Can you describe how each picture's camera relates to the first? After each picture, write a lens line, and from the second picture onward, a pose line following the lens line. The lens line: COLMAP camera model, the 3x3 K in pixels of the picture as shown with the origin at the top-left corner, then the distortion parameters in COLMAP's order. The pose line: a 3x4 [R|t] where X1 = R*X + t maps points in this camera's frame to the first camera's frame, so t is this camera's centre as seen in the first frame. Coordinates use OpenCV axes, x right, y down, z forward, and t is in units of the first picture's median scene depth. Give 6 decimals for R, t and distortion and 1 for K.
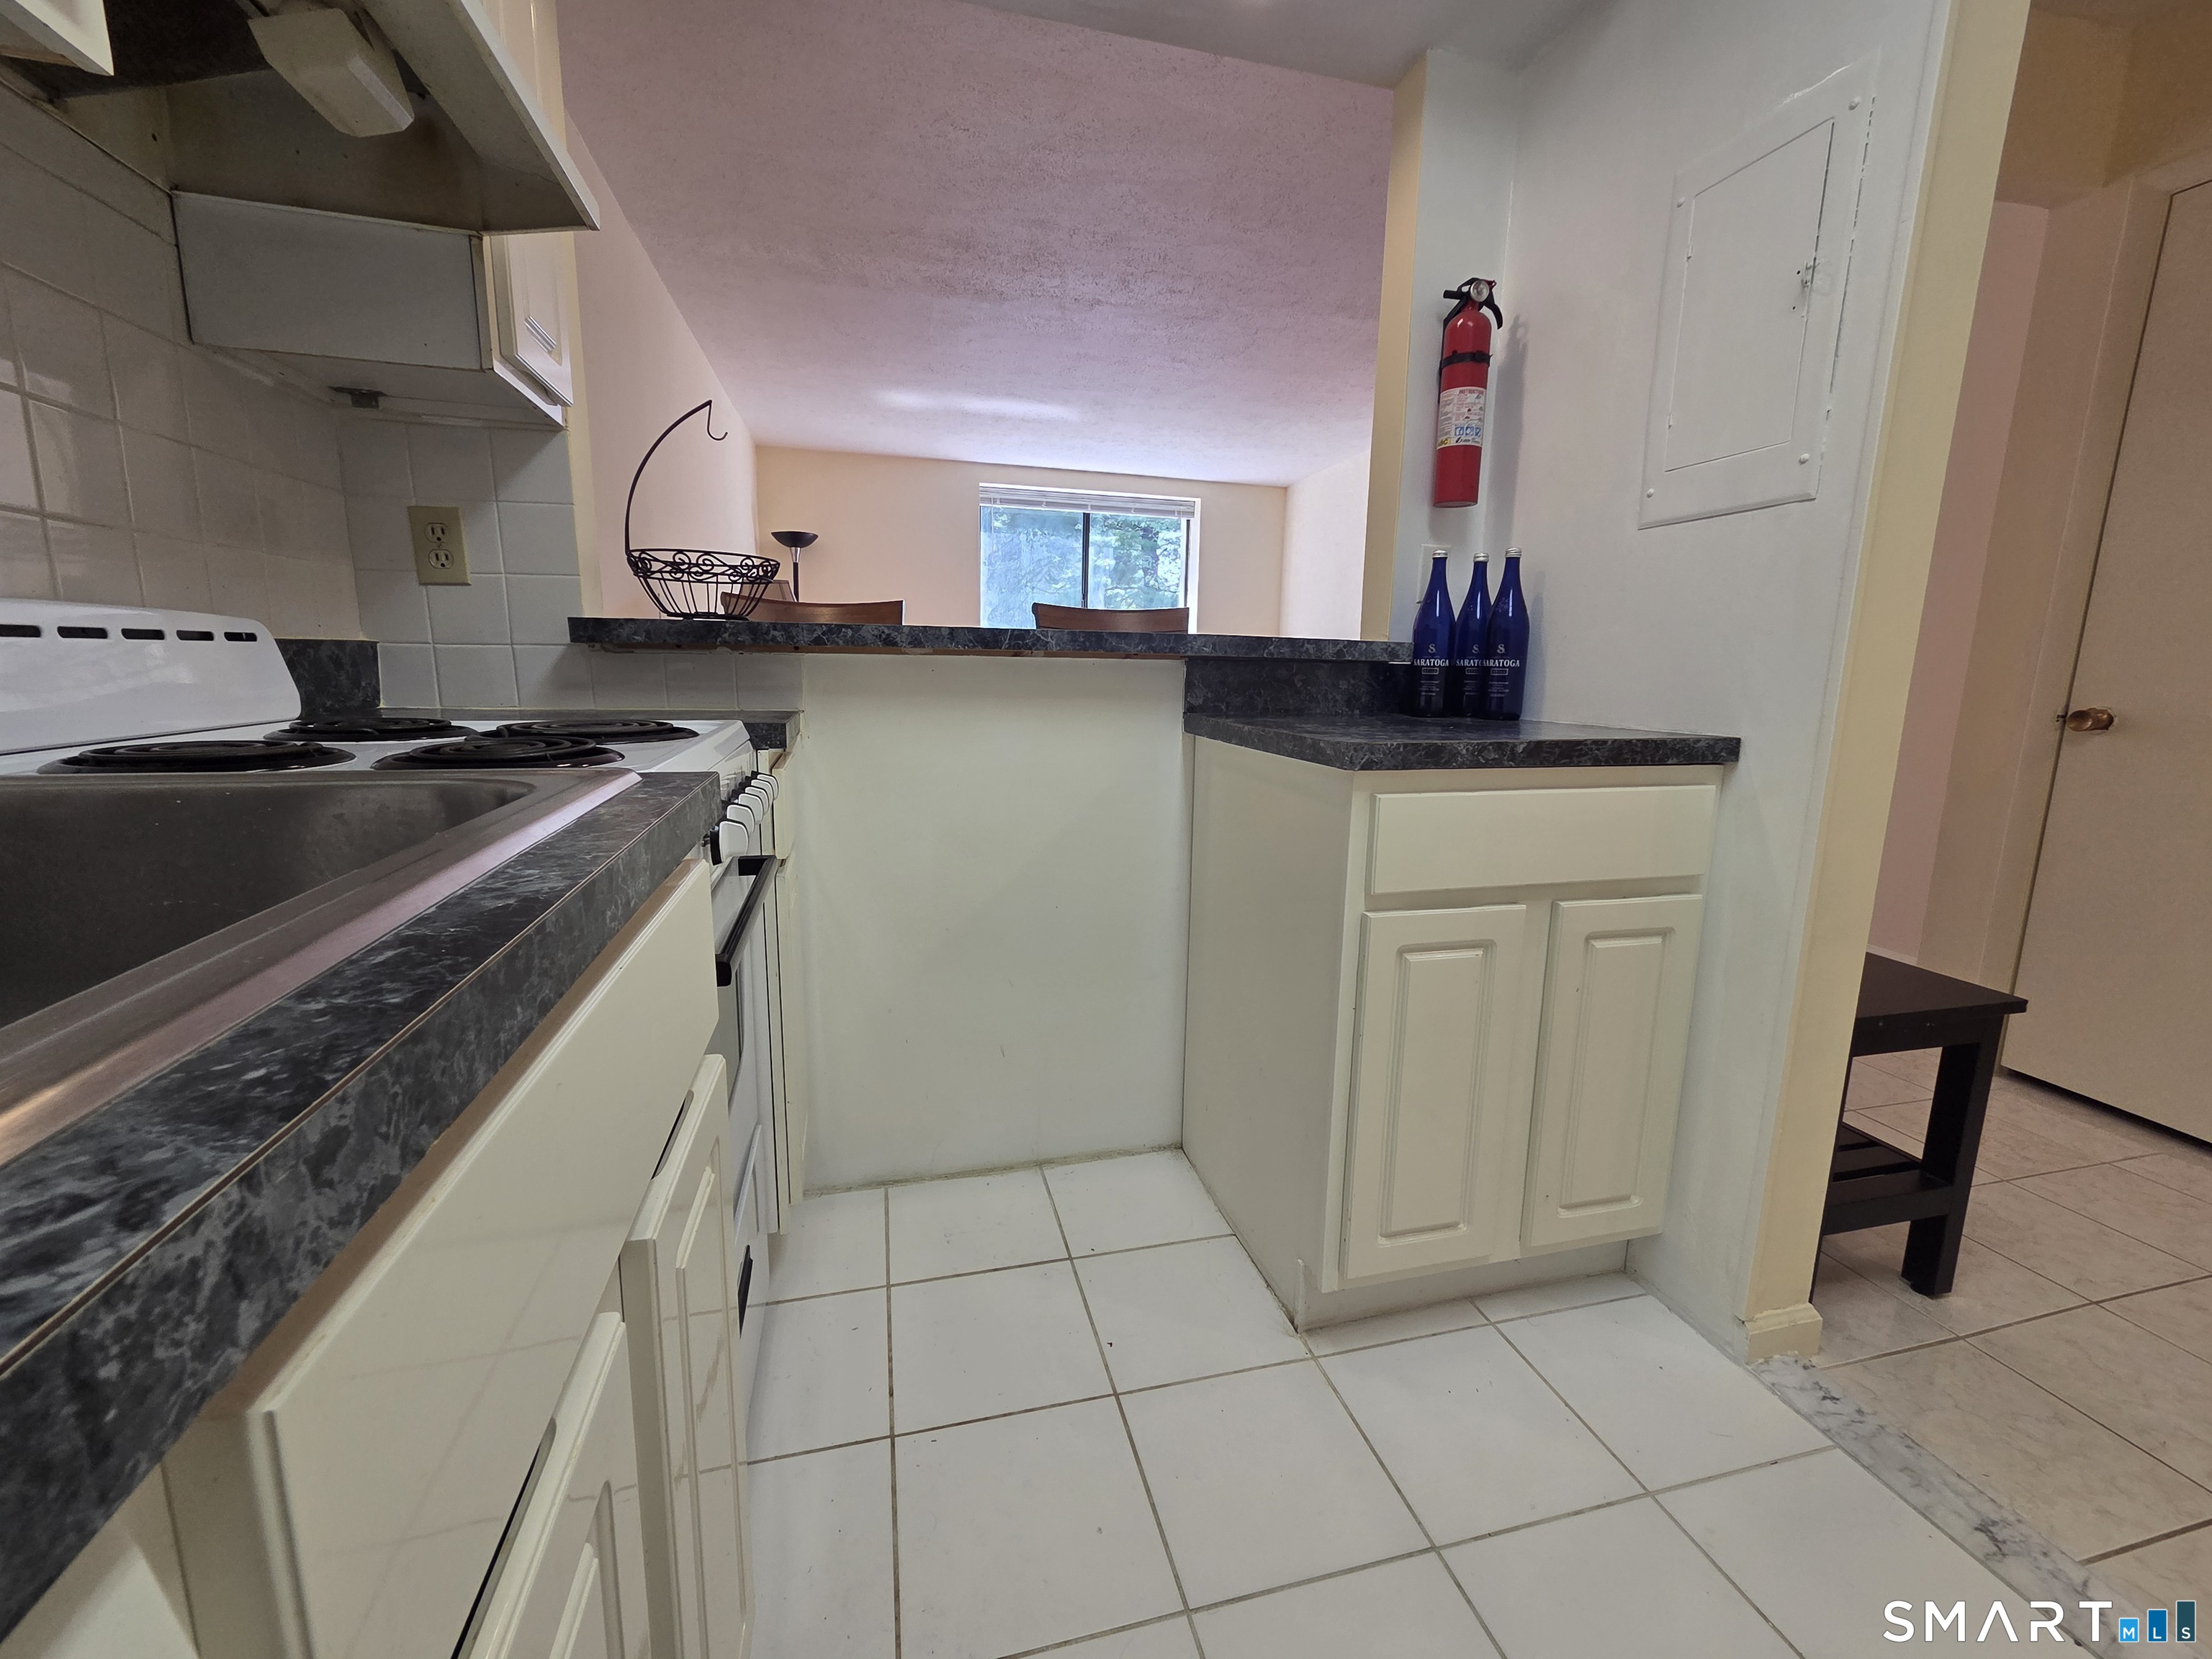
lens RADIAL K [[909.4, 0, 1110.8], [0, 909.4, 812.4], [0, 0, 1]] dist [0.001868, 0.000318]
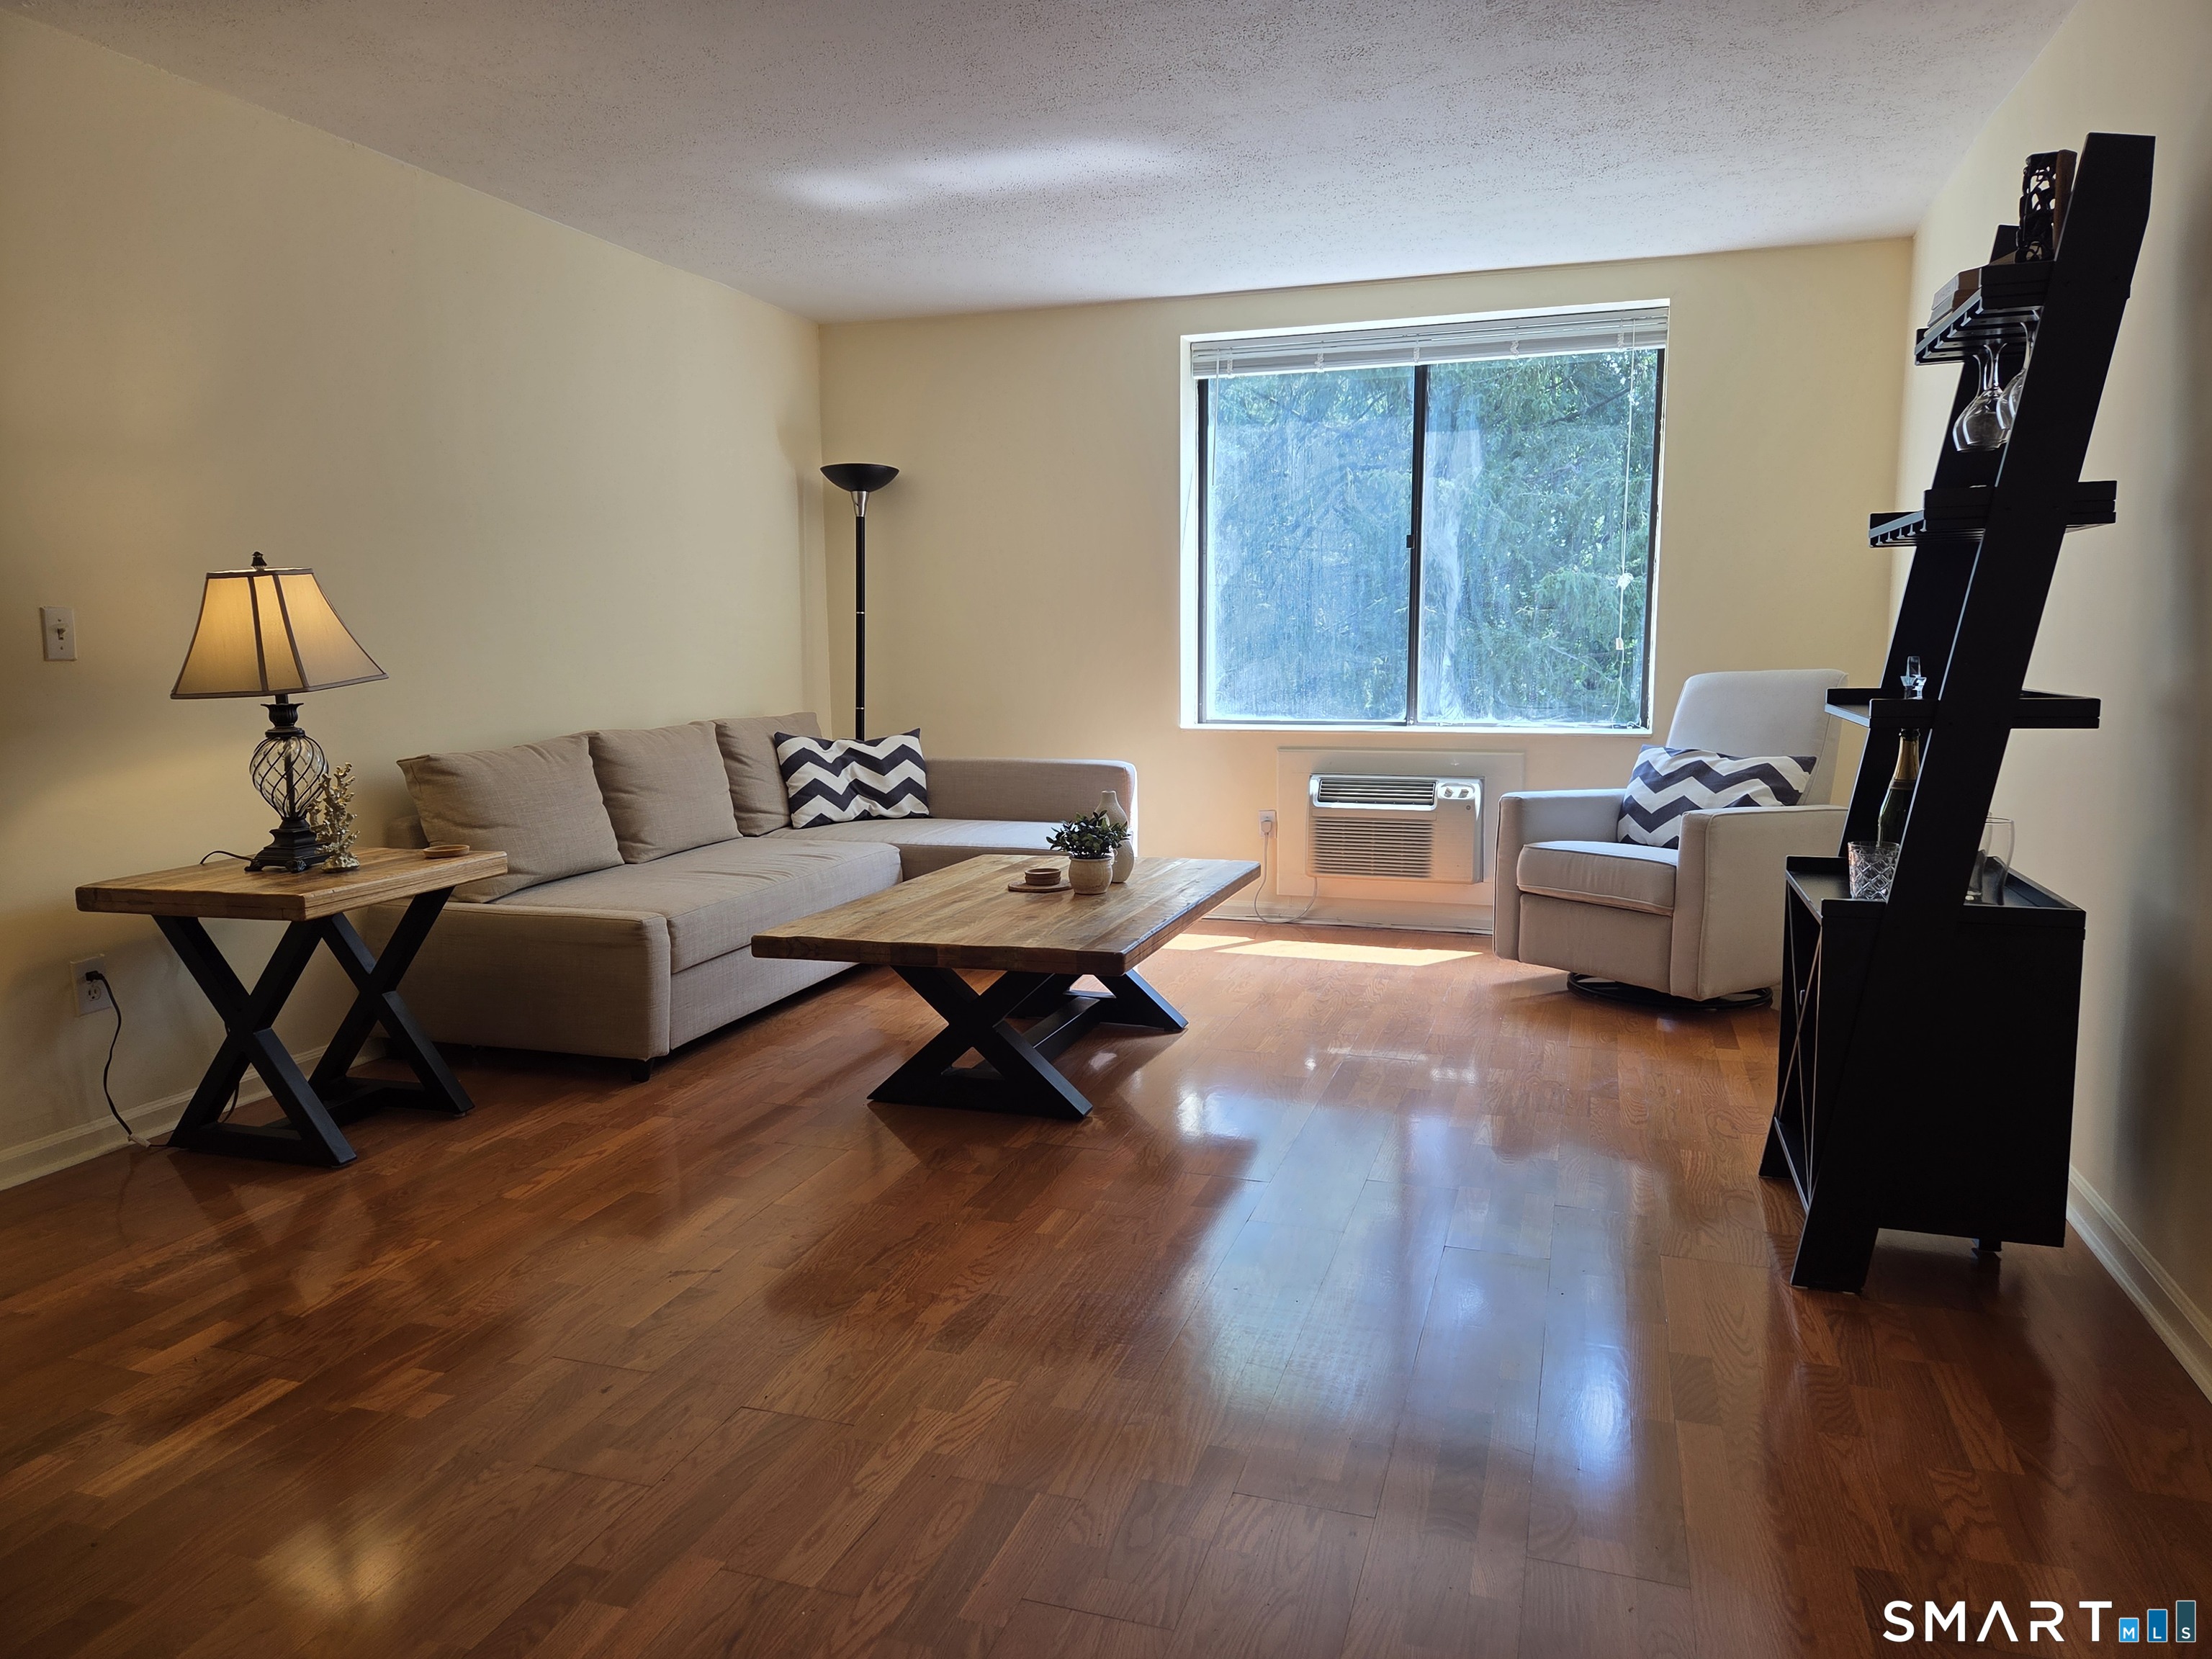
lens RADIAL K [[1489.3, 0, 1098.8], [0, 1489.3, 825.9], [0, 0, 1]] dist [0.065186, -0.051554]
pose [[0.834212, 0.043077, -0.549758, 1.303252], [-0.067087, 0.997467, -0.023641, -0.280234], [0.547347, 0.056603, 0.834989, 1.264898]]
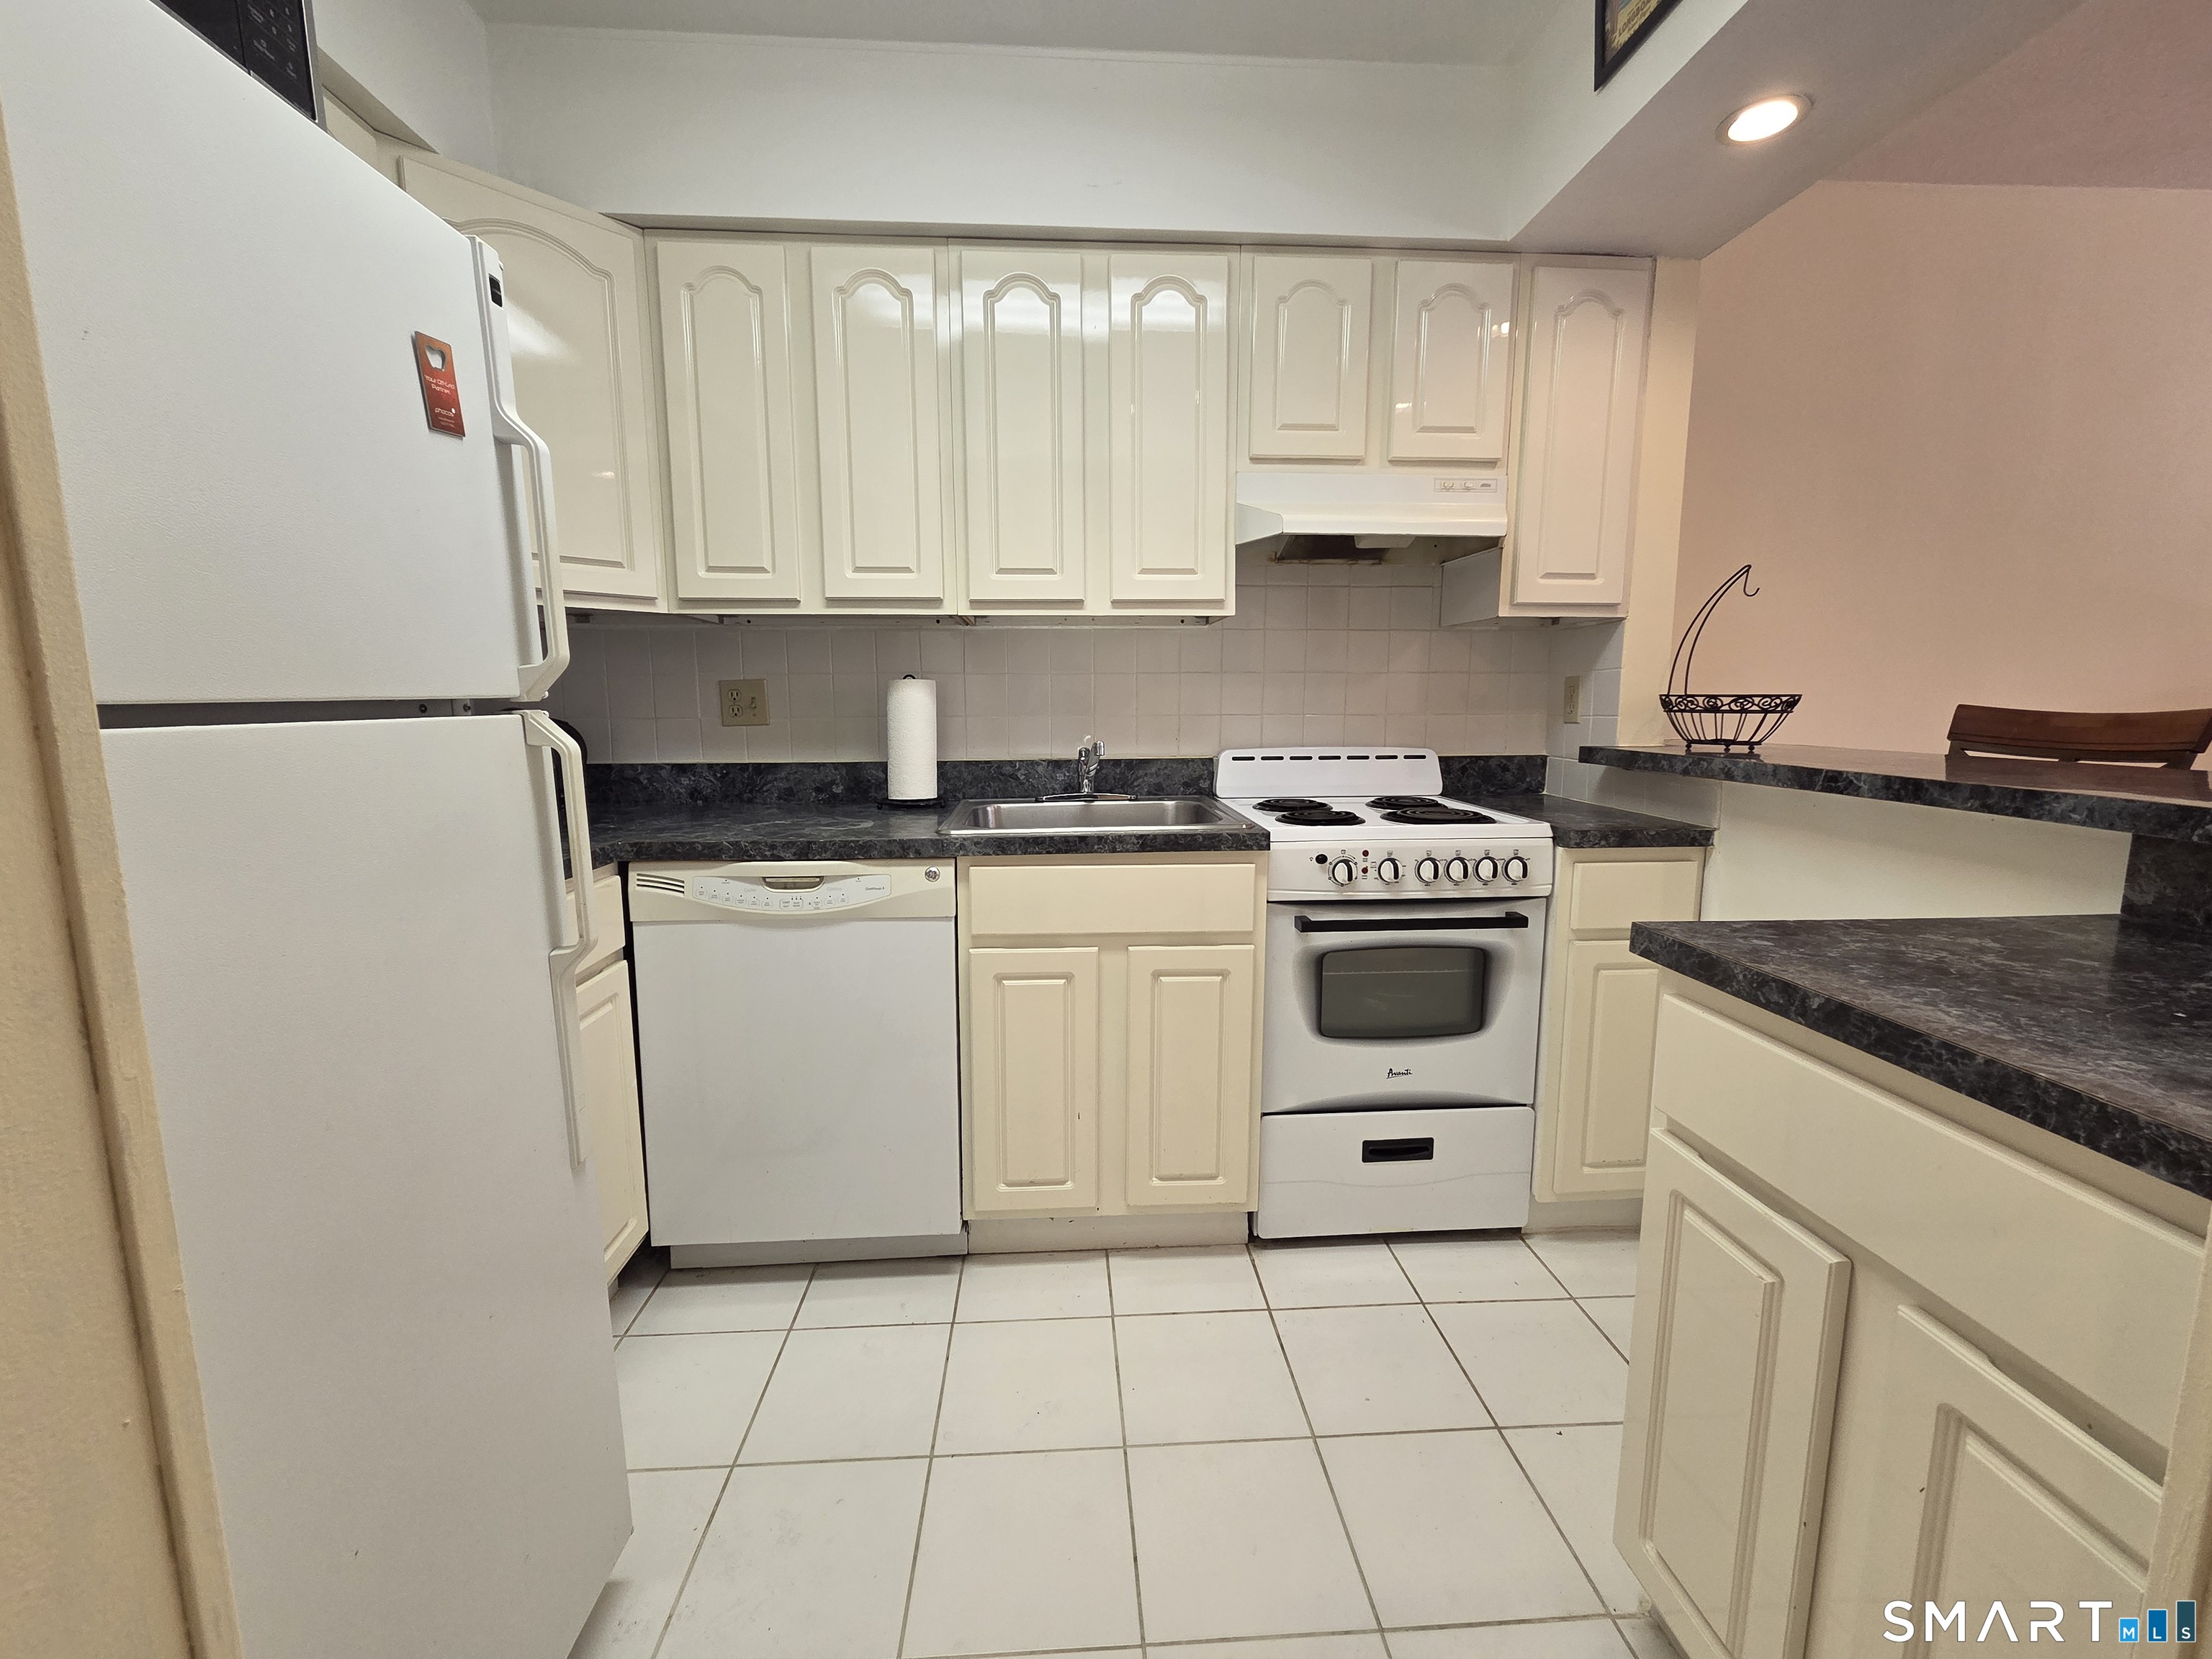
lens RADIAL K [[909.4, 0, 1109.9], [0, 909.4, 821.7], [0, 0, 1]] dist [0.001868, 0.000318]
pose [[-0.199002, 0.117138, -0.972973, 0.948294], [-0.164696, 0.974712, 0.151033, -0.172298], [0.966061, 0.190300, -0.174678, 0.477964]]
